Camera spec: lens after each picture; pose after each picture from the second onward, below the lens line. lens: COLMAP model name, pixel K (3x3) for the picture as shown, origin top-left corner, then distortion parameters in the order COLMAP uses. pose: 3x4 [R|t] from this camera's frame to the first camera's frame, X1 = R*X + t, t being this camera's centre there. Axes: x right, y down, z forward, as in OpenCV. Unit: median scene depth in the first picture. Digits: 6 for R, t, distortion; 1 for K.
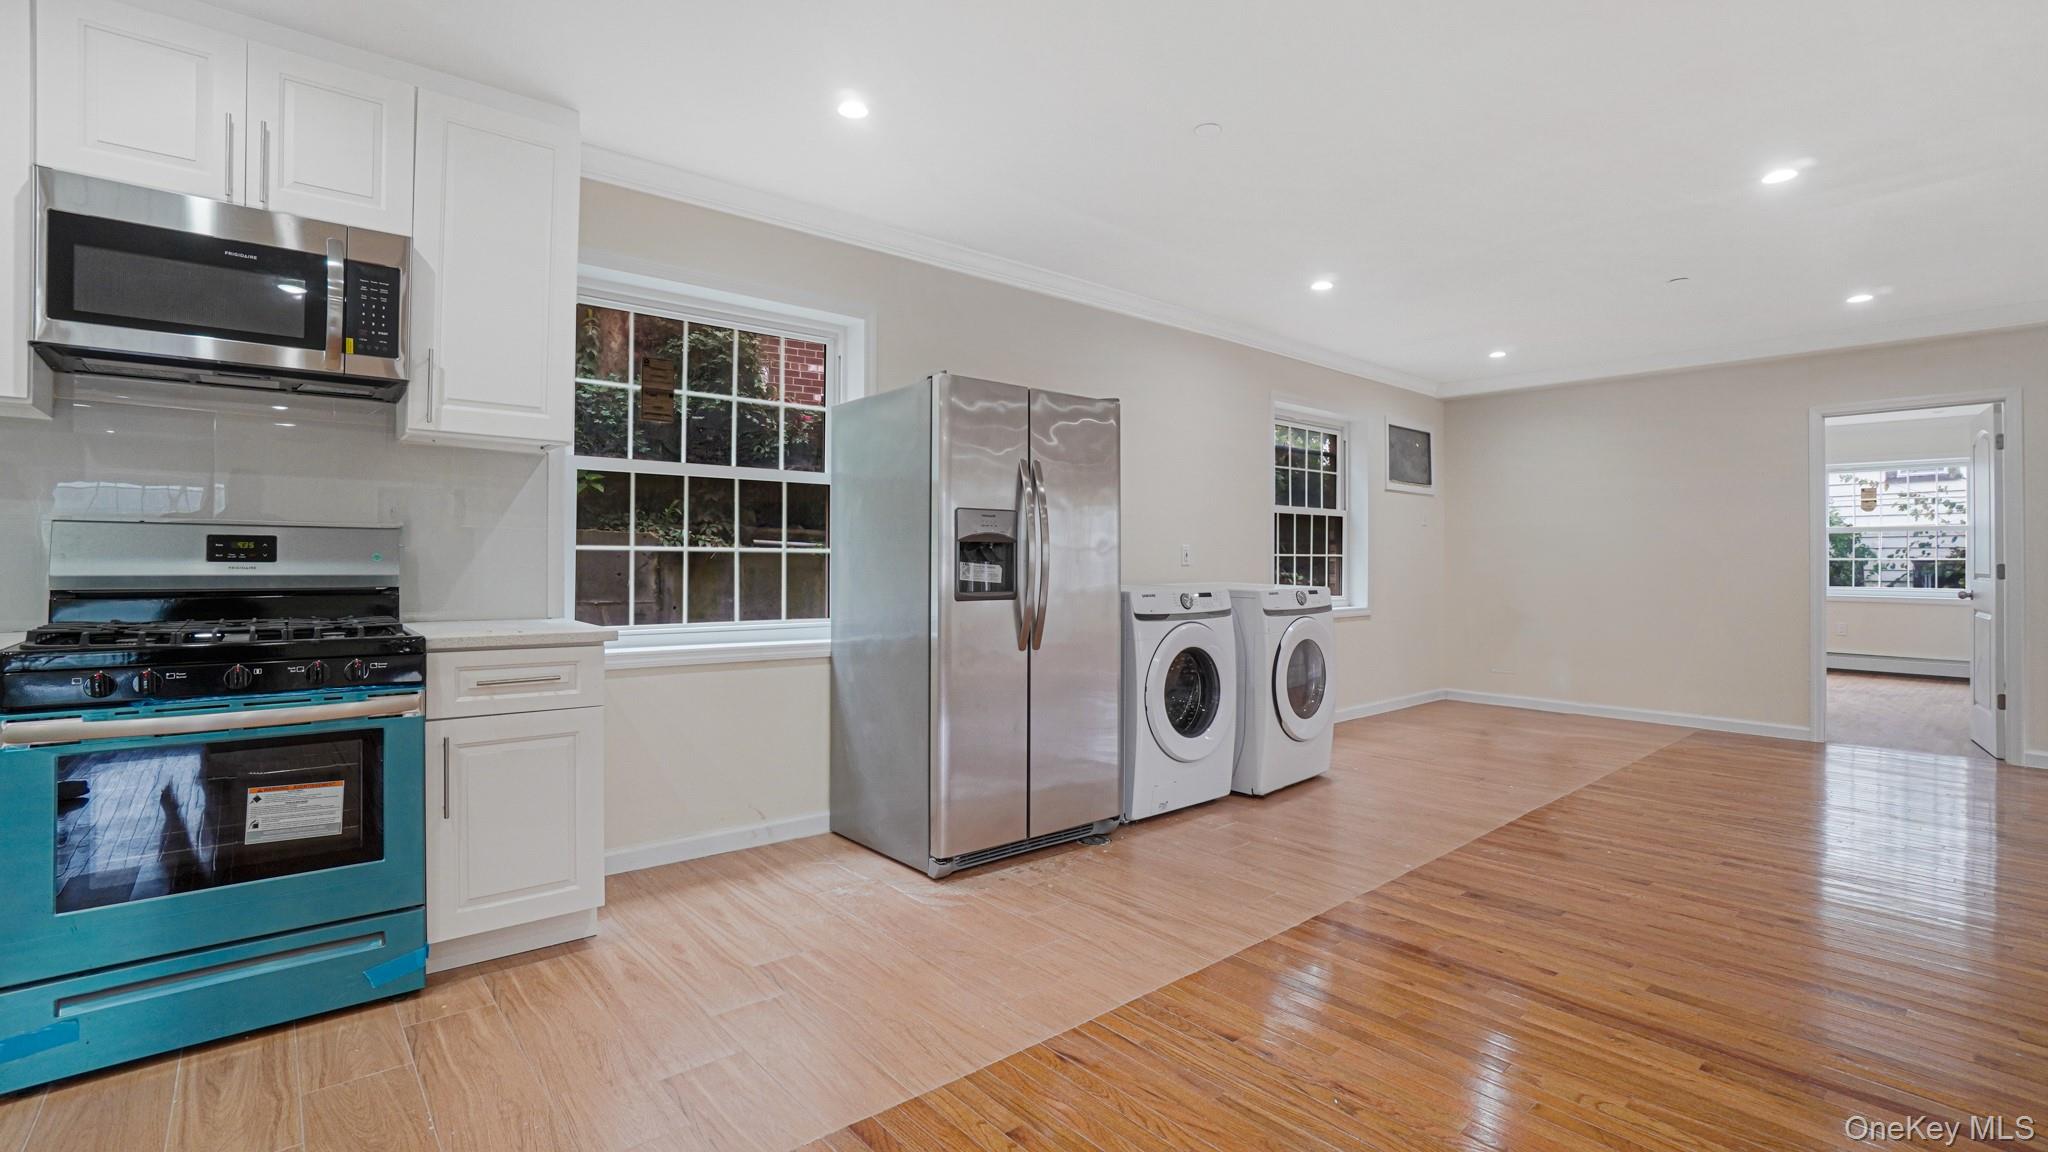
lens RADIAL K [[923.1, 0, 1086.8], [0, 923.1, 551.6], [0, 0, 1]] dist [-0.012679, 0.002652]
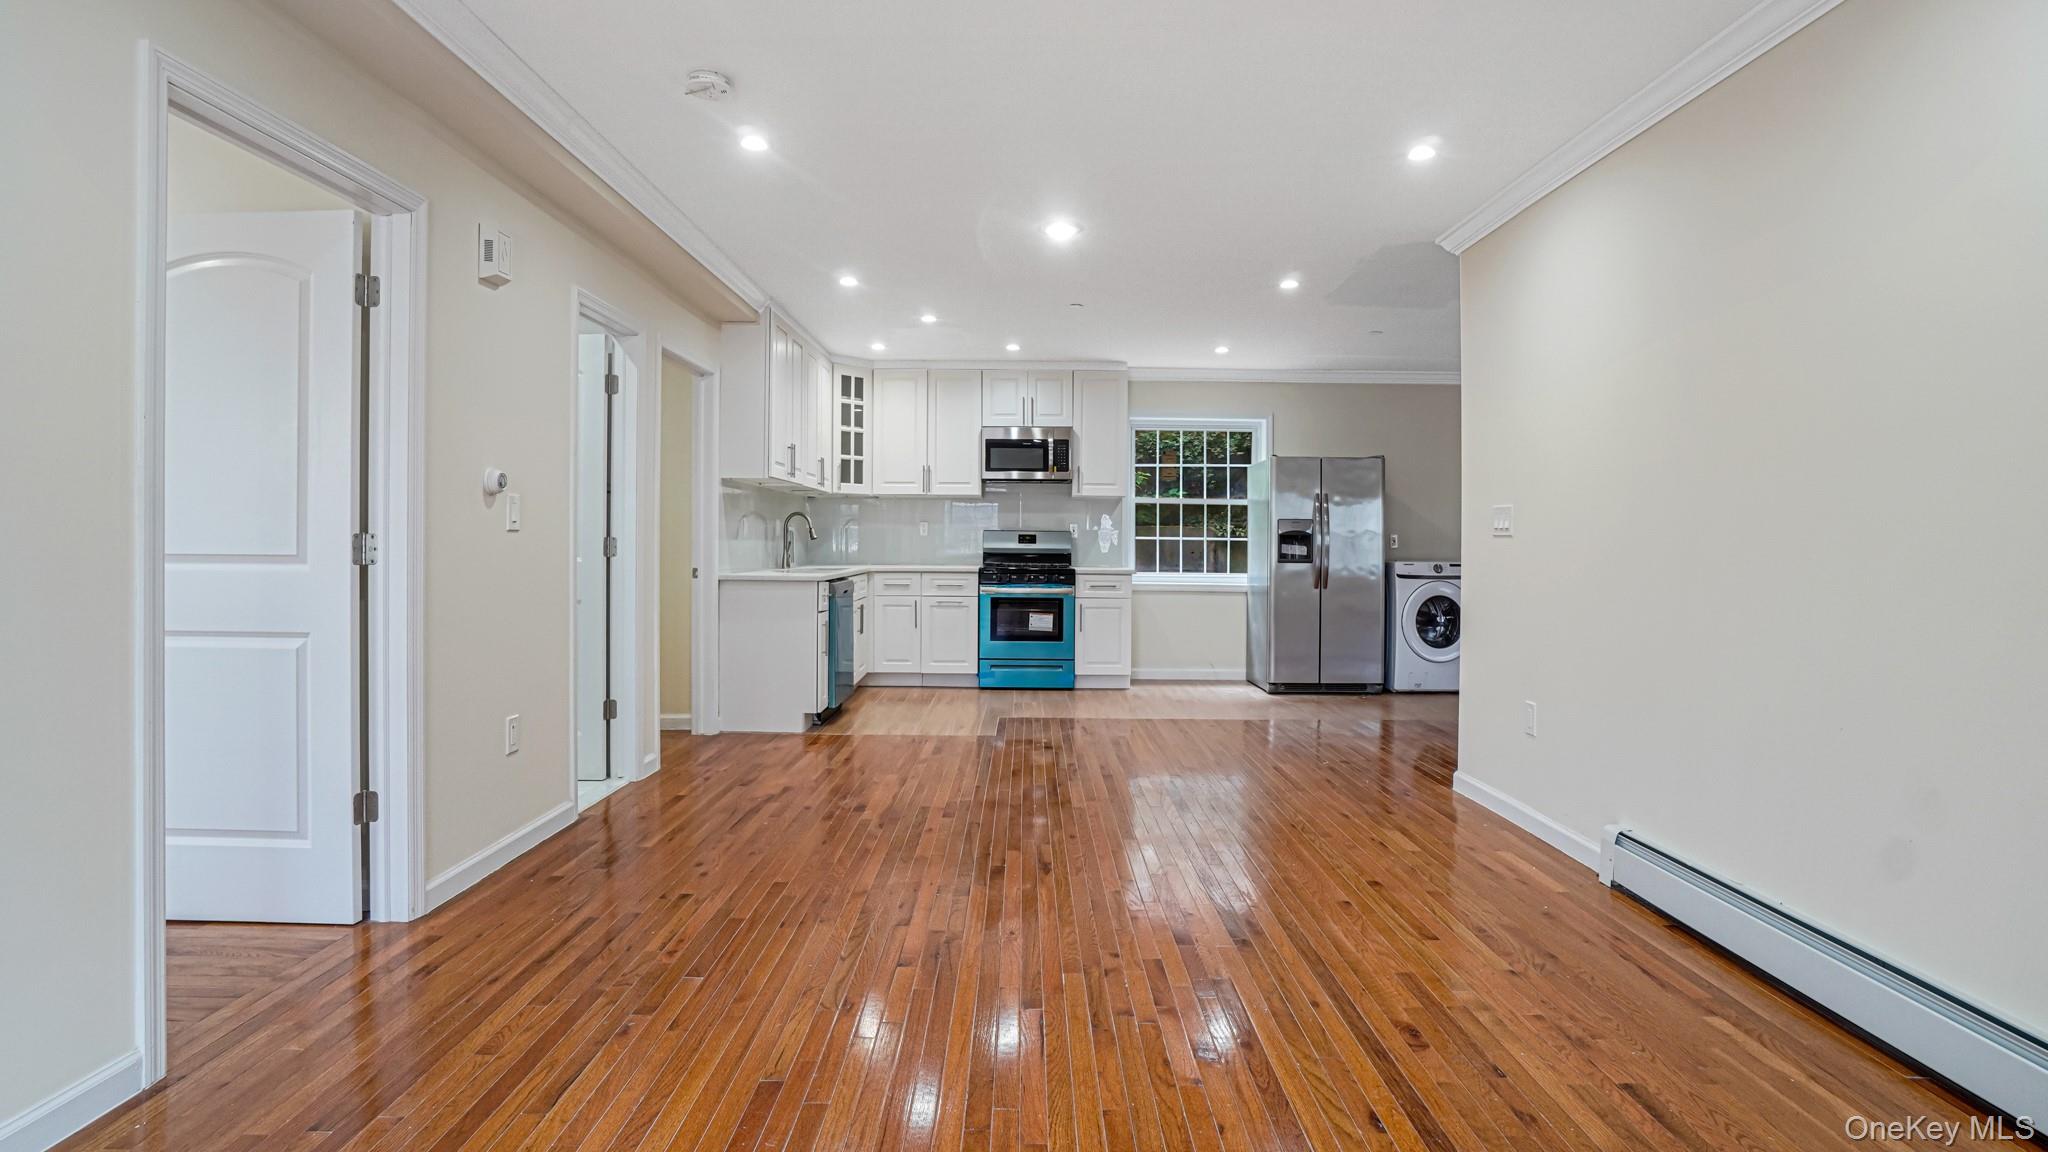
lens RADIAL K [[923.1, 0, 1021.4], [0, 923.1, 558.6], [0, 0, 1]] dist [-0.012679, 0.002652]
pose [[0.736153, 0.014695, -0.676656, 1.032497], [0.002637, 0.999694, 0.024580, -0.012521], [0.676810, -0.019878, 0.735889, -1.155078]]
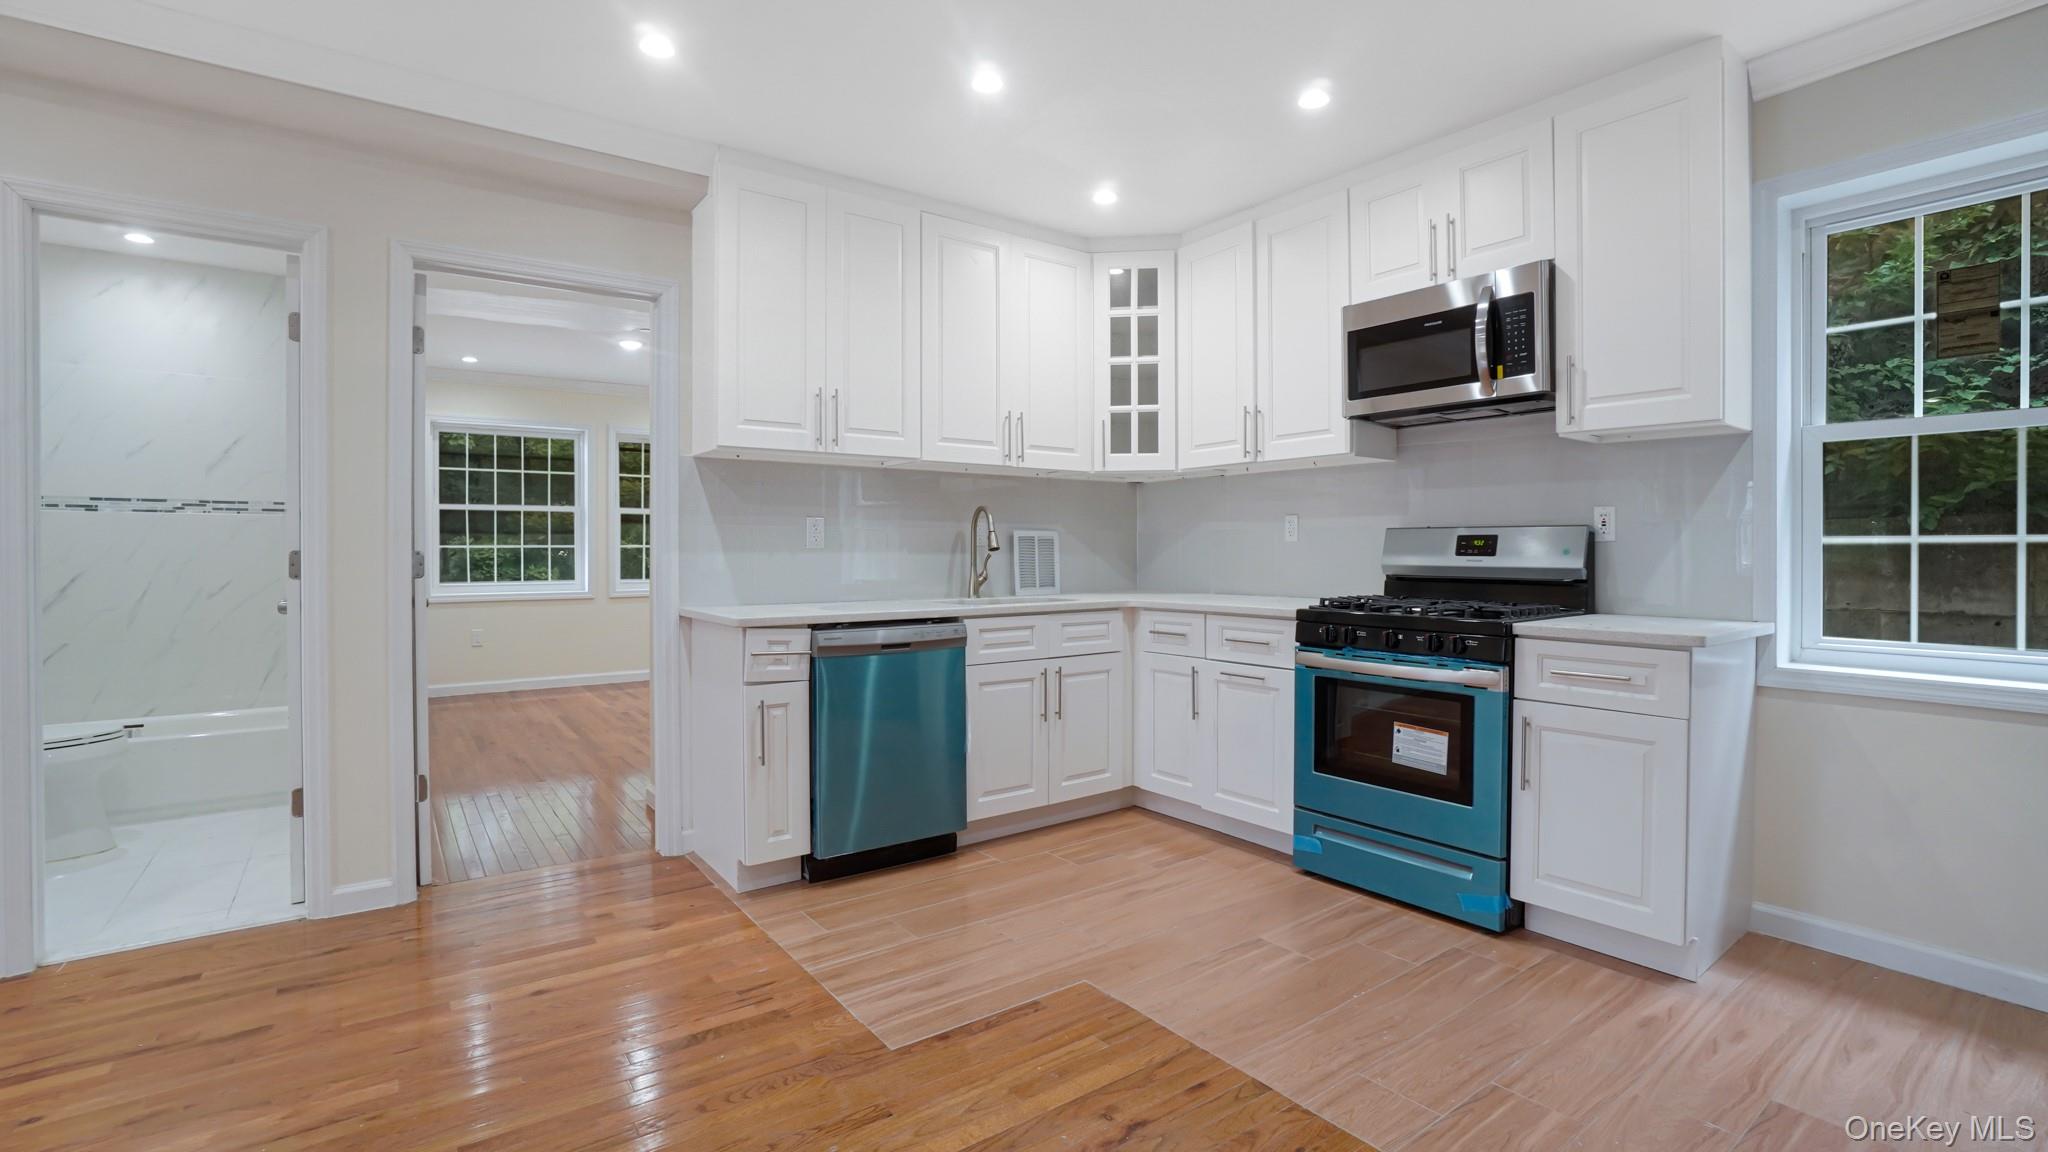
lens RADIAL K [[923.1, 0, 980.4], [0, 923.1, 561.9], [0, 0, 1]] dist [-0.012679, 0.002652]
pose [[-0.111967, 0.009042, -0.993671, 0.417636], [0.011872, 0.999899, 0.007761, 0.001898], [0.993641, -0.010928, -0.112063, 0.436381]]
